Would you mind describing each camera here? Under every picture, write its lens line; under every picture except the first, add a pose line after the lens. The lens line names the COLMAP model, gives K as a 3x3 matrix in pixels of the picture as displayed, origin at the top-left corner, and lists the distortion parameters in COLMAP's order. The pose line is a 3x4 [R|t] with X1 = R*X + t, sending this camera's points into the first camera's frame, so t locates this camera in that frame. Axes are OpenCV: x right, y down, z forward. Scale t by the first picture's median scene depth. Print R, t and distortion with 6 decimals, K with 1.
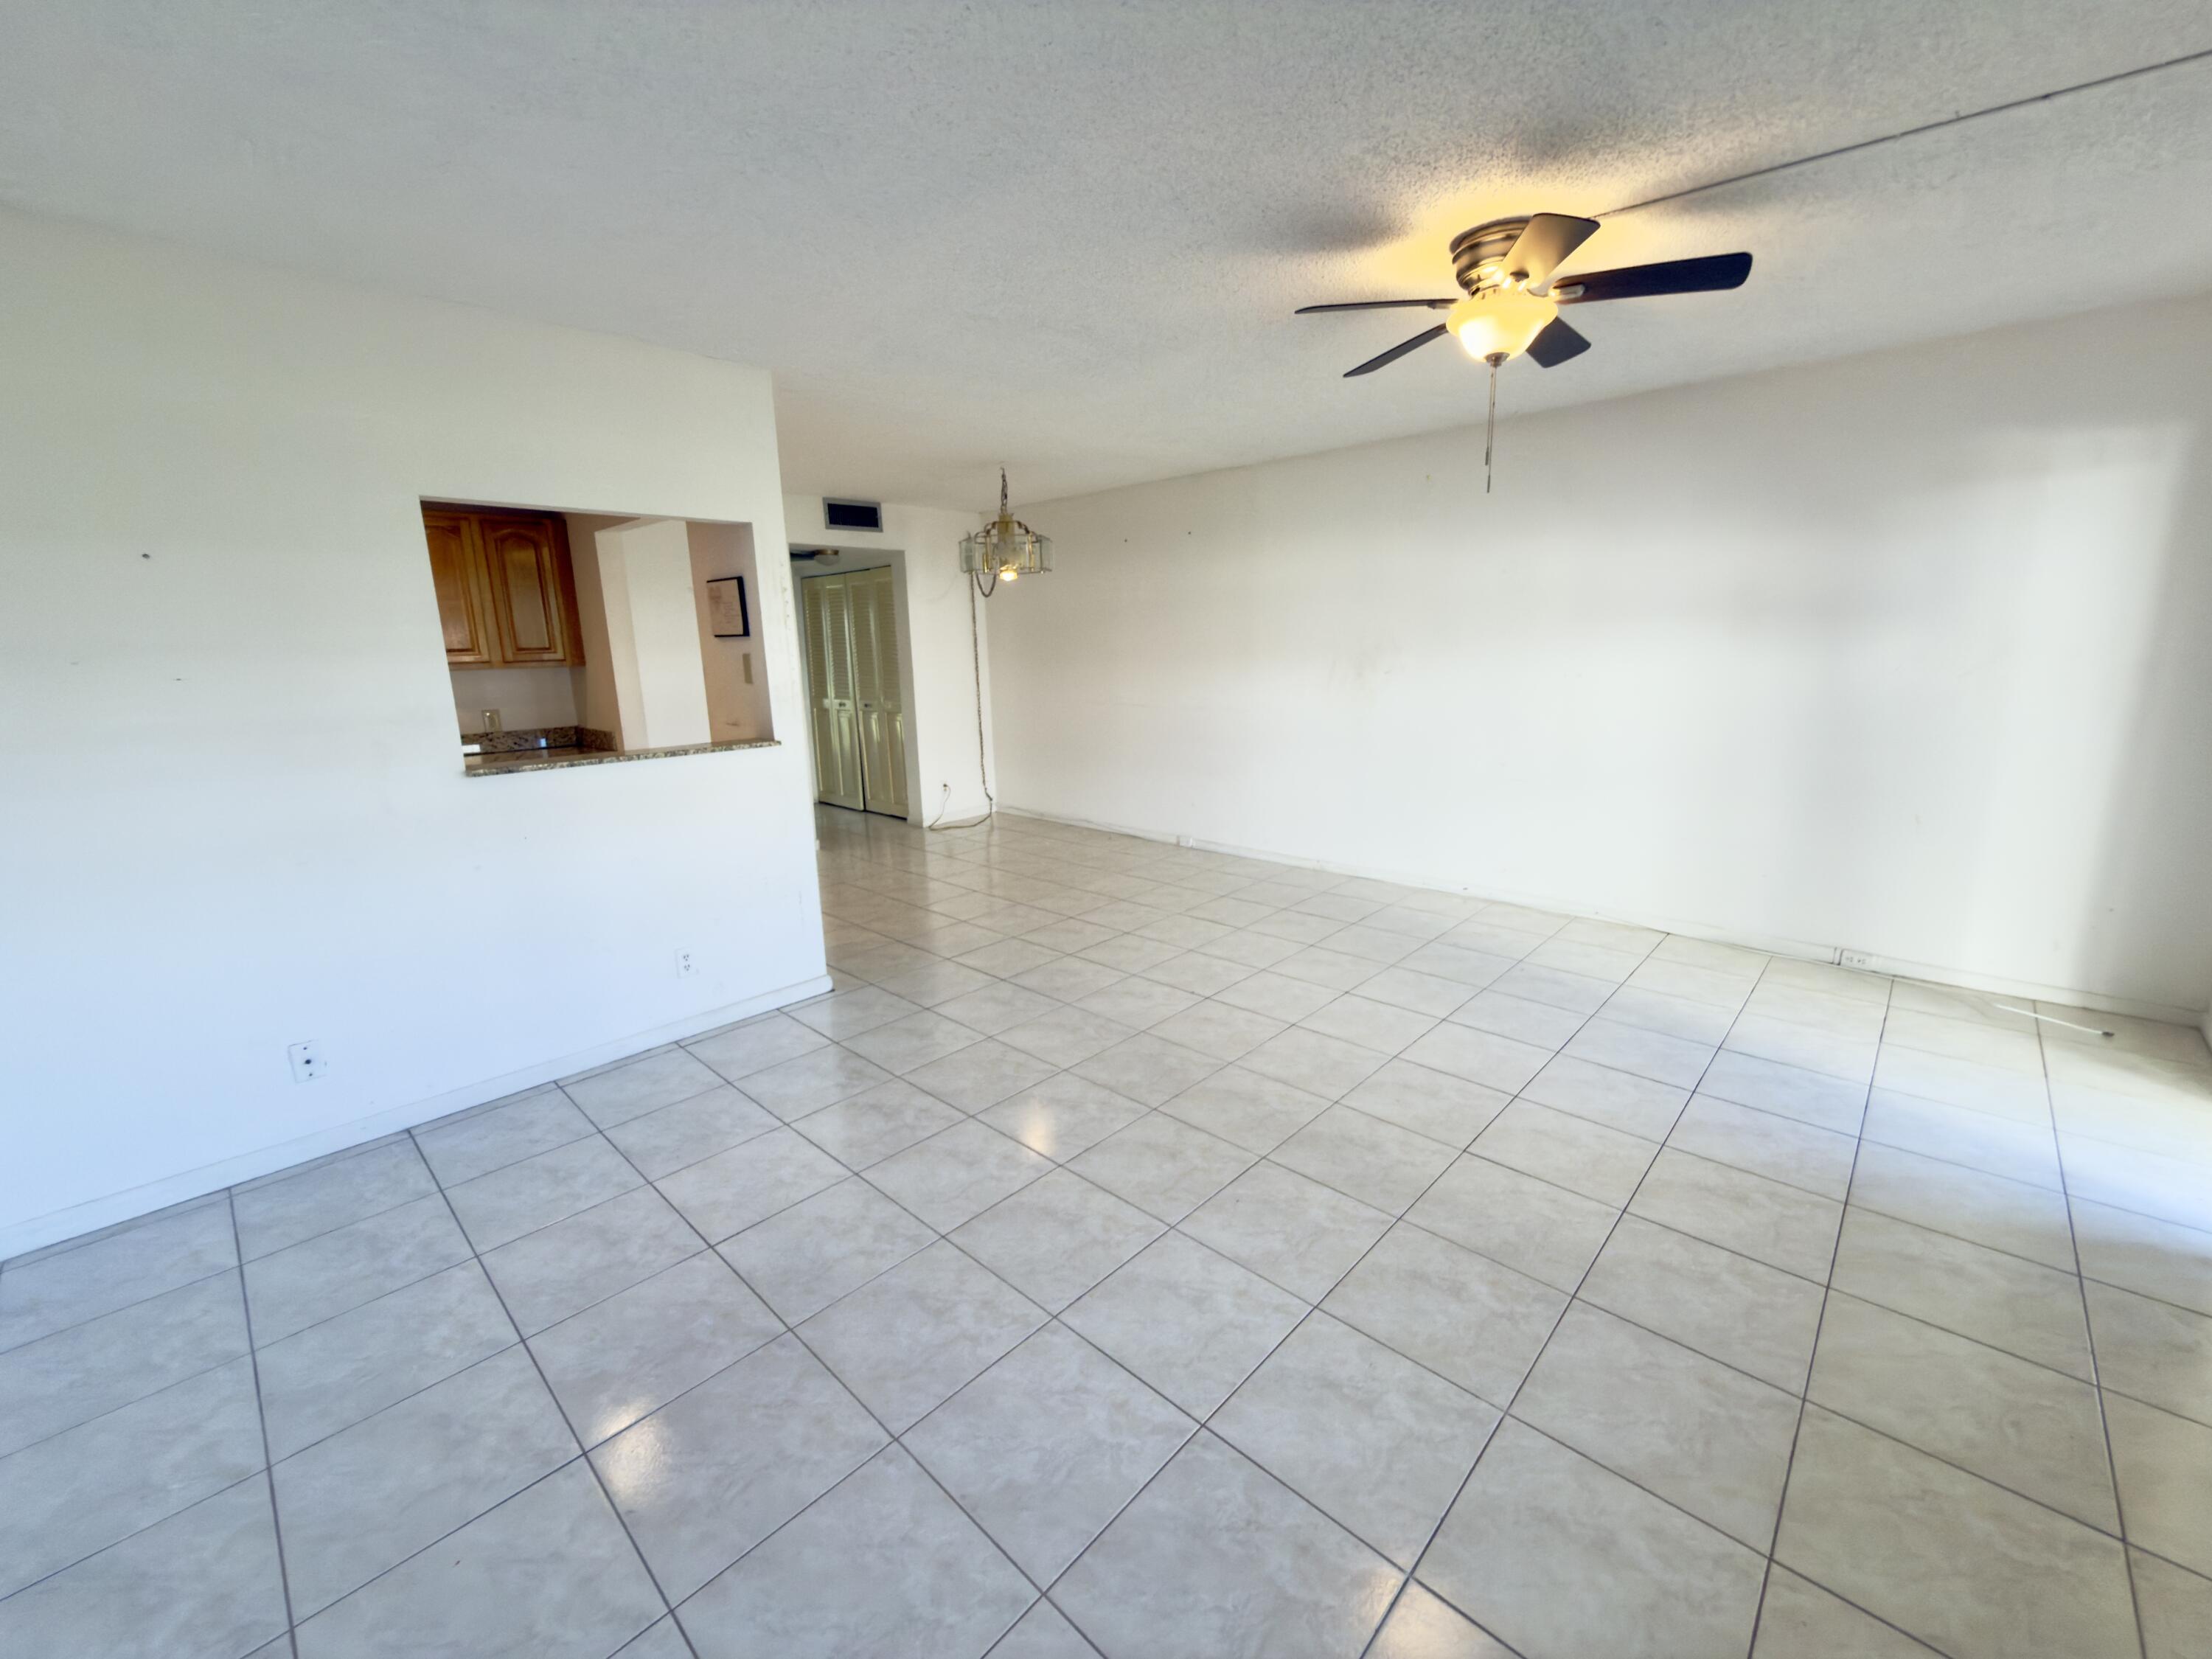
lens RADIAL K [[887.4, 0, 1100.3], [0, 887.4, 845.5], [0, 0, 1]] dist [0.000308, 0.000158]
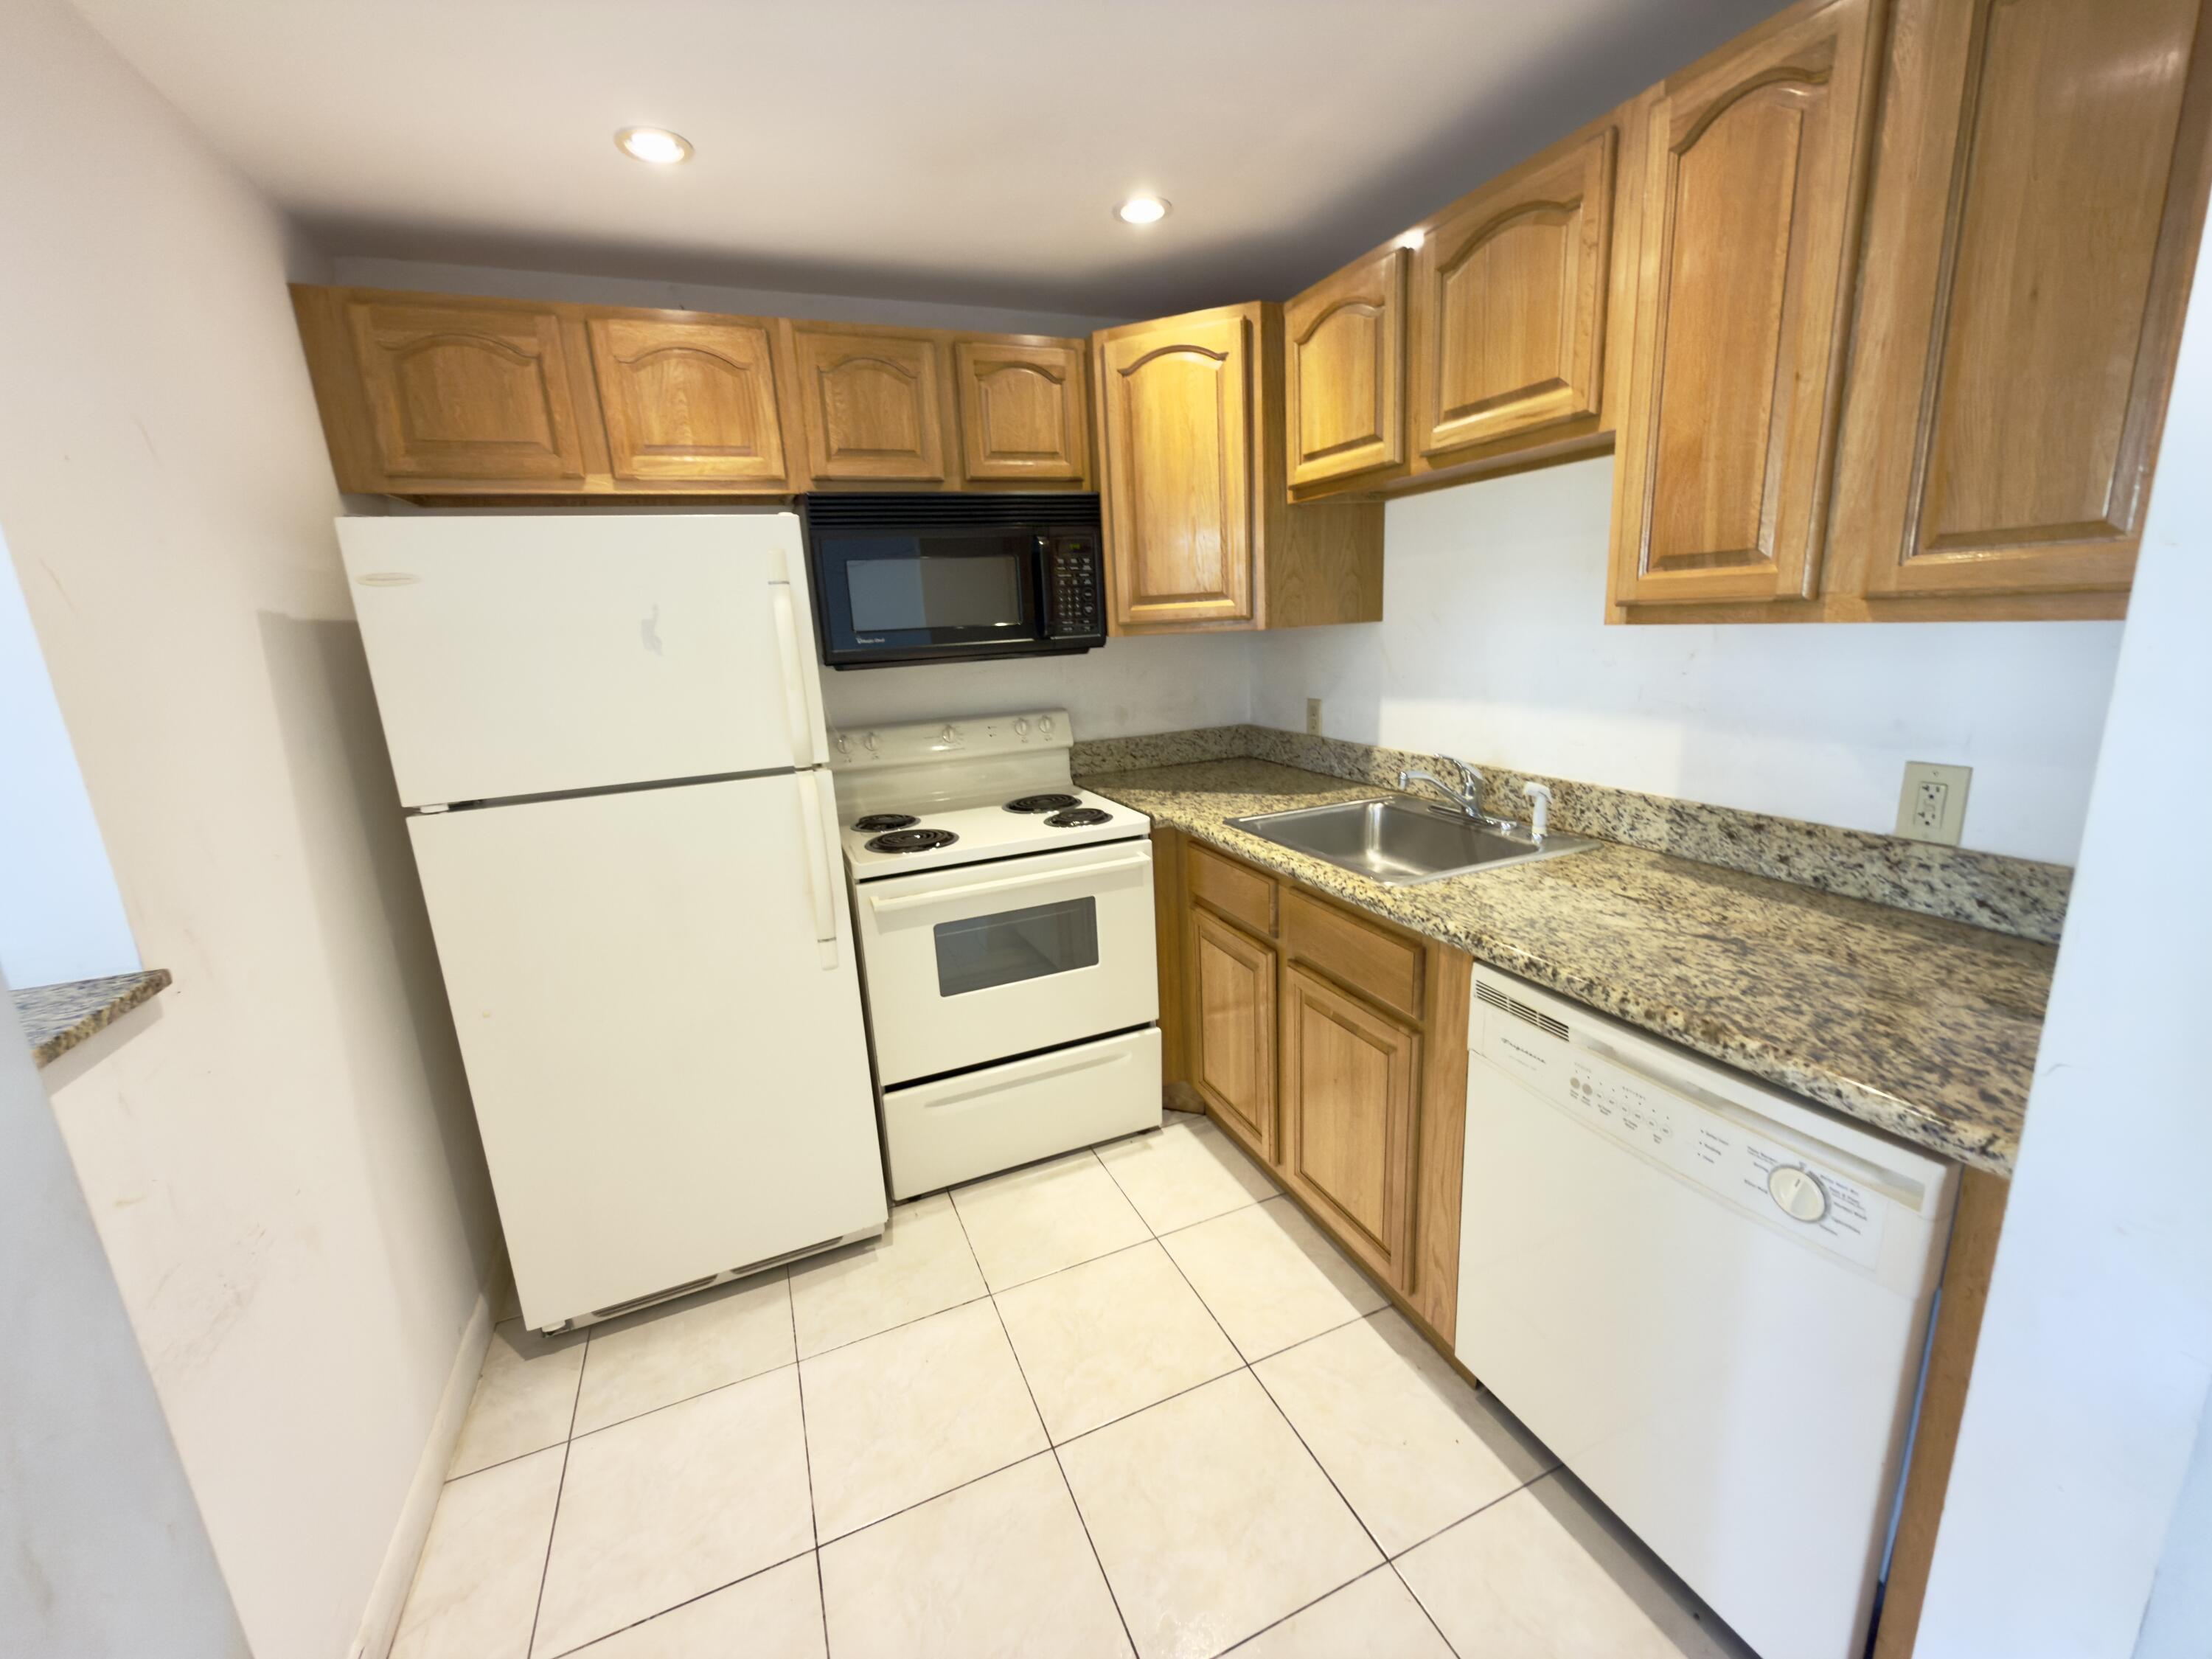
lens RADIAL K [[887.4, 0, 1105.4], [0, 887.4, 825.6], [0, 0, 1]] dist [0.000308, 0.000158]
pose [[-0.388930, 0.258663, -0.884210, -0.491999], [-0.145932, 0.930360, 0.336353, -0.277435], [0.909636, 0.259853, -0.324098, 1.252465]]
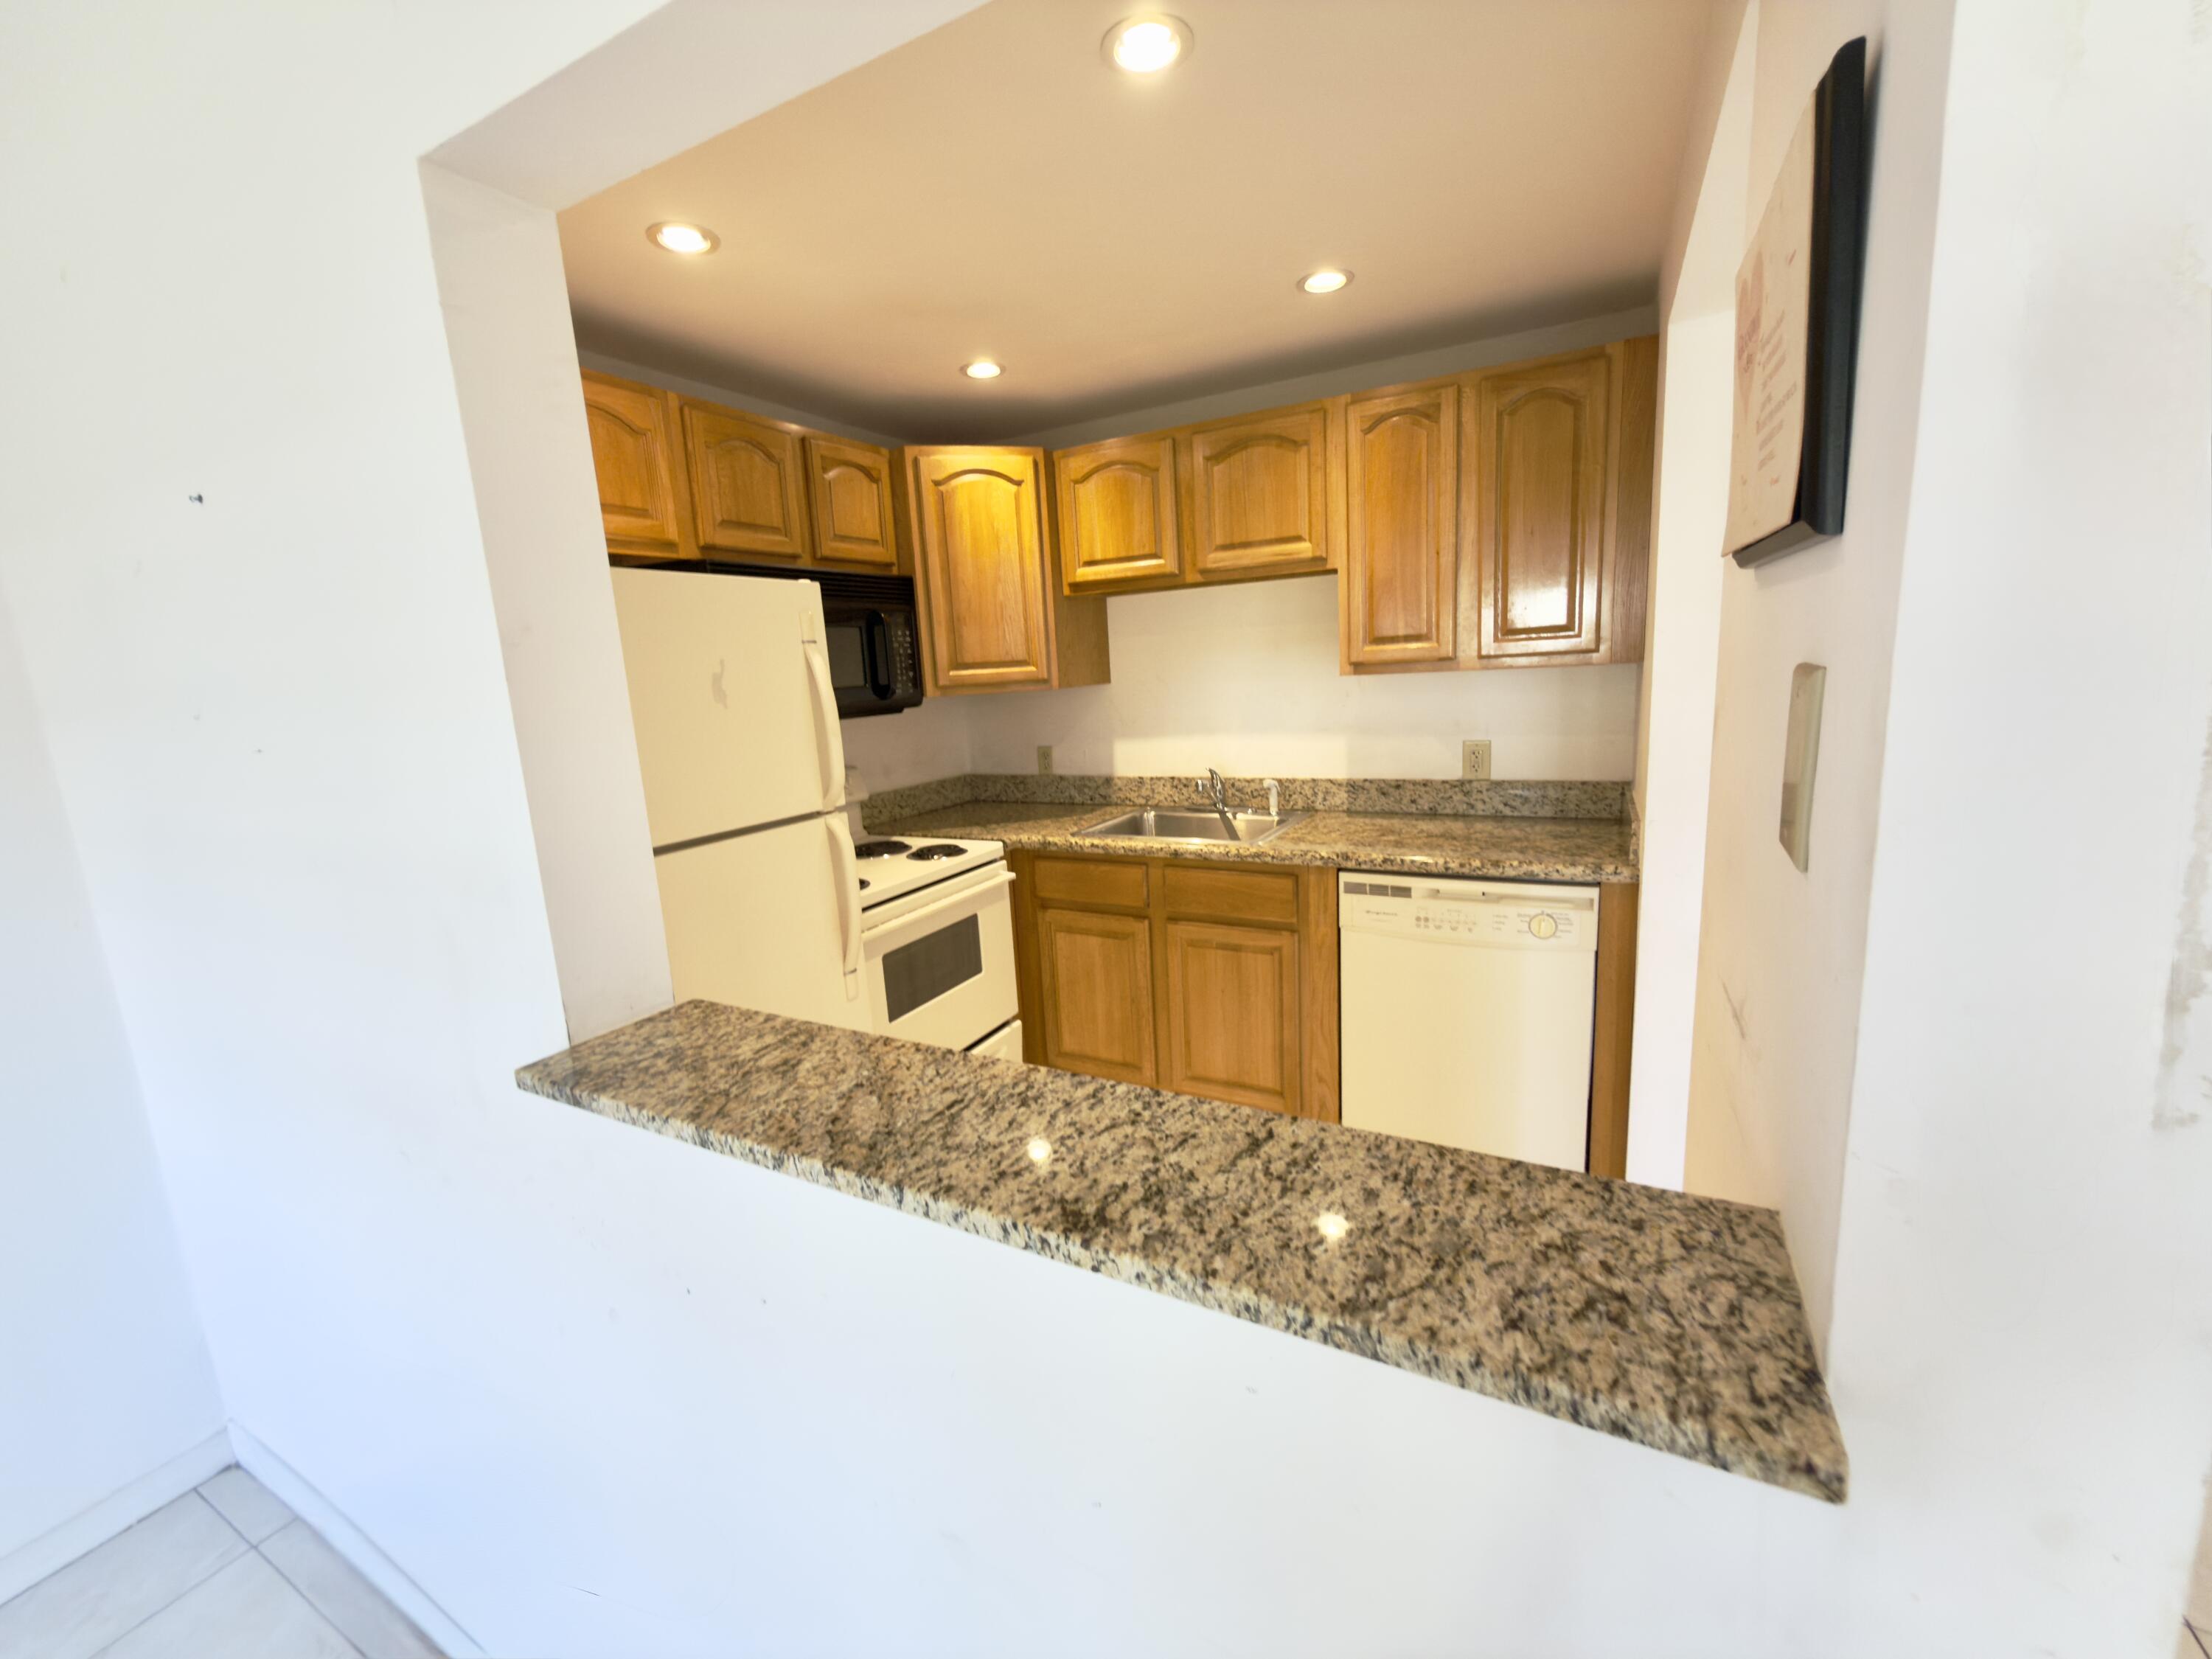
lens RADIAL K [[887.4, 0, 1104.9], [0, 887.4, 823.9], [0, 0, 1]] dist [0.000308, 0.000158]
pose [[0.270519, 0.180043, -0.945729, -0.305761], [-0.167765, 0.976142, 0.137845, -0.203481], [0.947984, 0.121370, 0.294270, 0.900395]]
